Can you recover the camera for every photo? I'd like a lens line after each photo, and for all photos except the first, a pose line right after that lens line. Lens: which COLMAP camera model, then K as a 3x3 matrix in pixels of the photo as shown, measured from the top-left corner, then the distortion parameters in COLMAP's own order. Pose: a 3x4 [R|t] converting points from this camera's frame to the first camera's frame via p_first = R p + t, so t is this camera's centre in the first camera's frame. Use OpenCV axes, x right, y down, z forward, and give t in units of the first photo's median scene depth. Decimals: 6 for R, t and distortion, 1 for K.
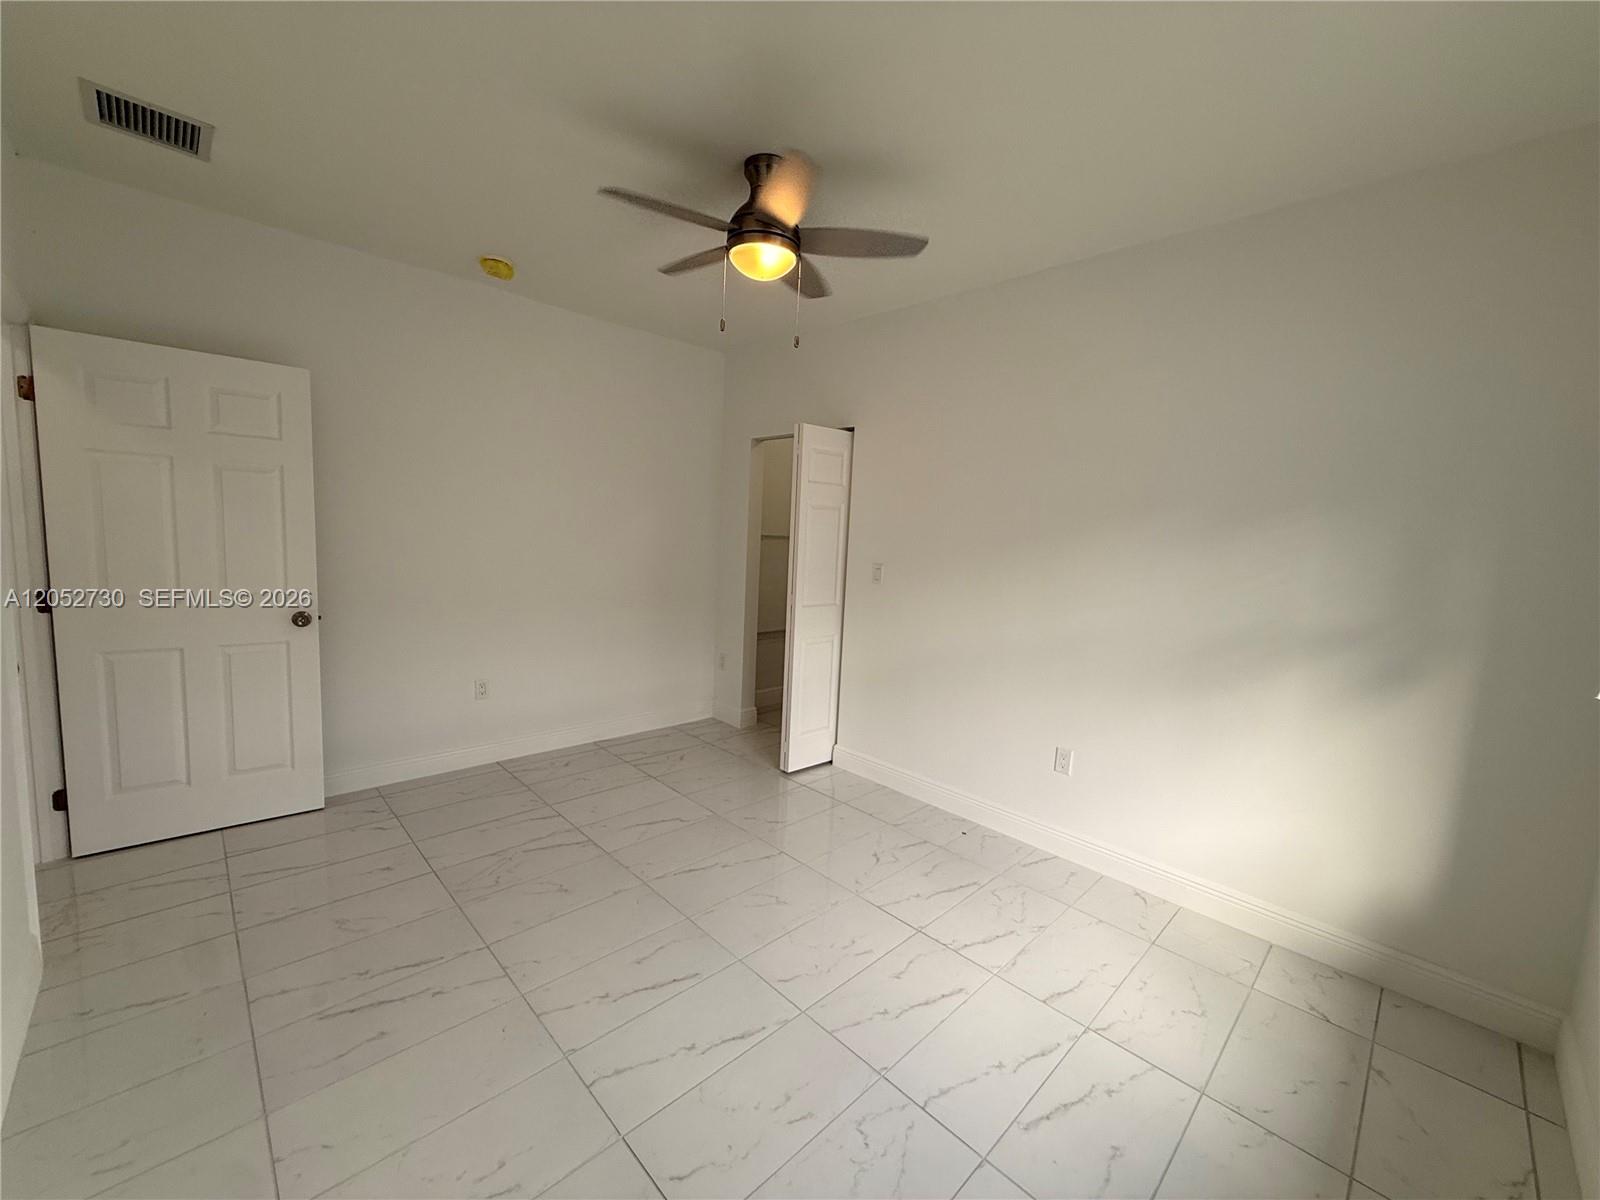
lens RADIAL K [[638.5, 0, 792.0], [0, 638.5, 601.4], [0, 0, 1]] dist [0.000018, -0.000518]
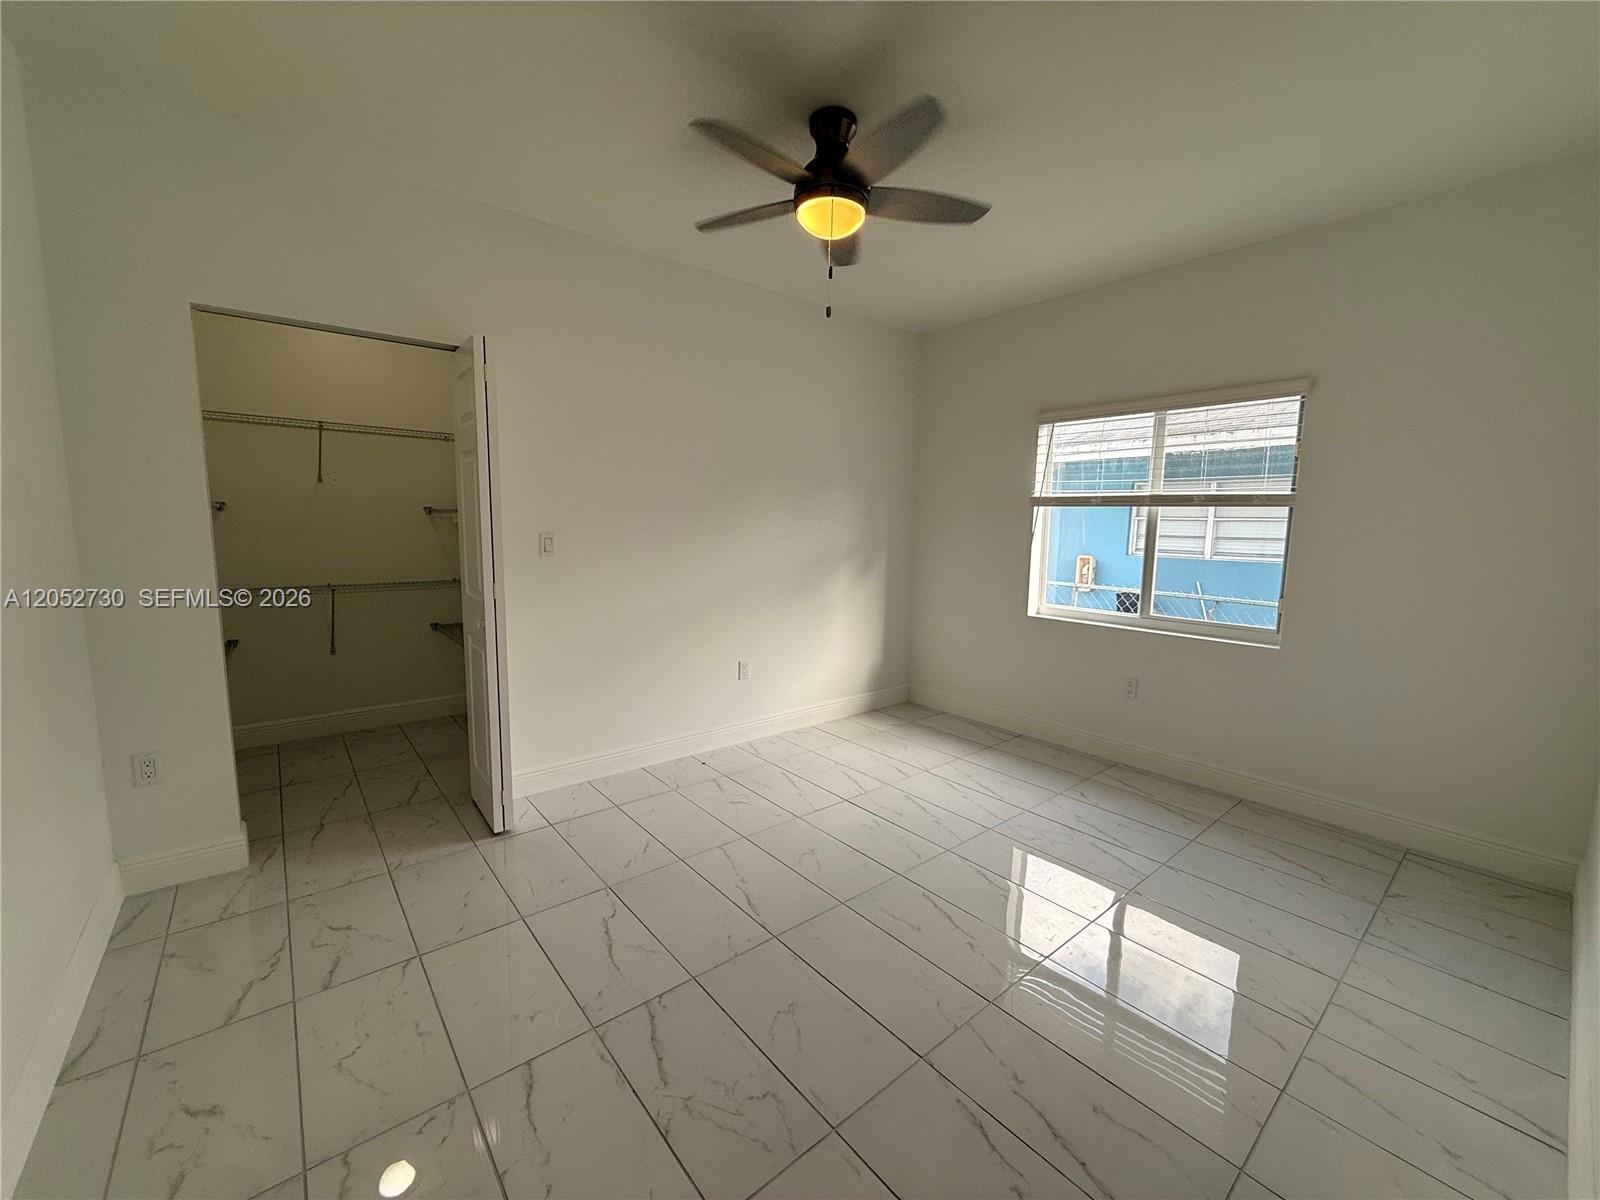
lens RADIAL K [[638.5, 0, 791.1], [0, 638.5, 604.3], [0, 0, 1]] dist [0.000018, -0.000518]
pose [[0.072445, -0.165171, 0.983601, -0.778939], [0.100360, 0.982394, 0.157577, -0.076605], [-0.992310, 0.087299, 0.087746, 0.714699]]
